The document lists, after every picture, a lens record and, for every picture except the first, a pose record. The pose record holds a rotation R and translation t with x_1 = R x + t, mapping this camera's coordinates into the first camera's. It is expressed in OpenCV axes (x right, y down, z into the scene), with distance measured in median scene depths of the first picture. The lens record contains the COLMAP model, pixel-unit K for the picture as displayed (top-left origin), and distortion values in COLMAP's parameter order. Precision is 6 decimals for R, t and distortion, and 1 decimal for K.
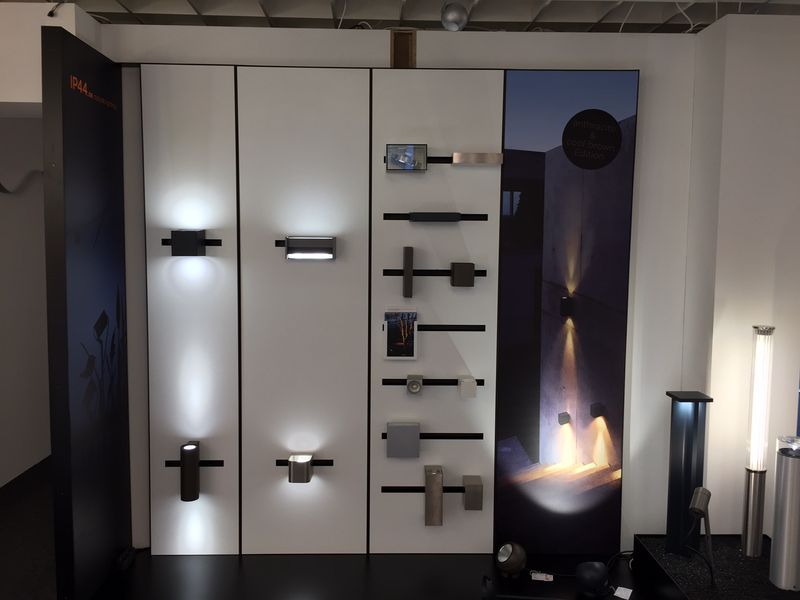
lens RADIAL K [[677.4, 0, 400.0], [0, 677.4, 300.0], [0, 0, 1]] dist [0.047036, -0.051056]
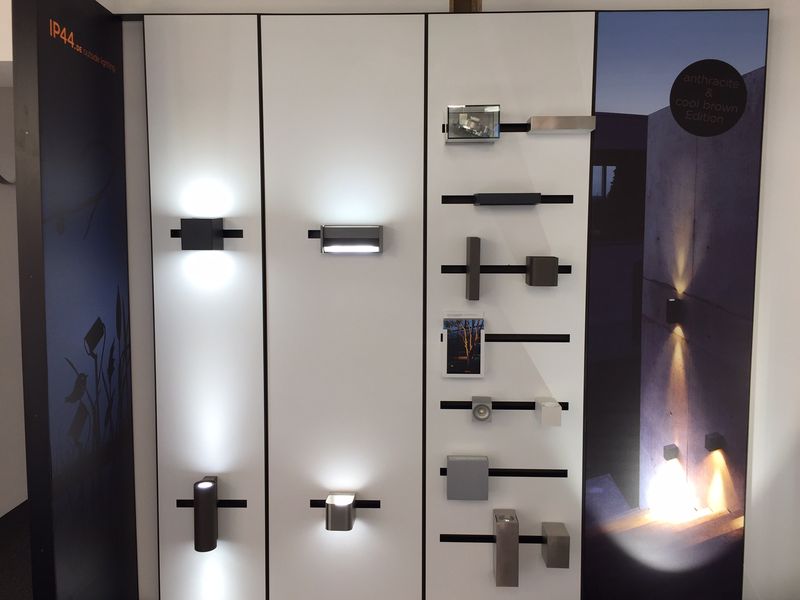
lens RADIAL K [[677.4, 0, 400.0], [0, 677.4, 300.0], [0, 0, 1]] dist [0.047036, -0.051056]
pose [[0.999188, -0.003404, -0.040146, -0.041984], [0.003441, 0.999994, 0.000835, -0.004759], [0.040143, -0.000972, 0.999193, 0.194189]]
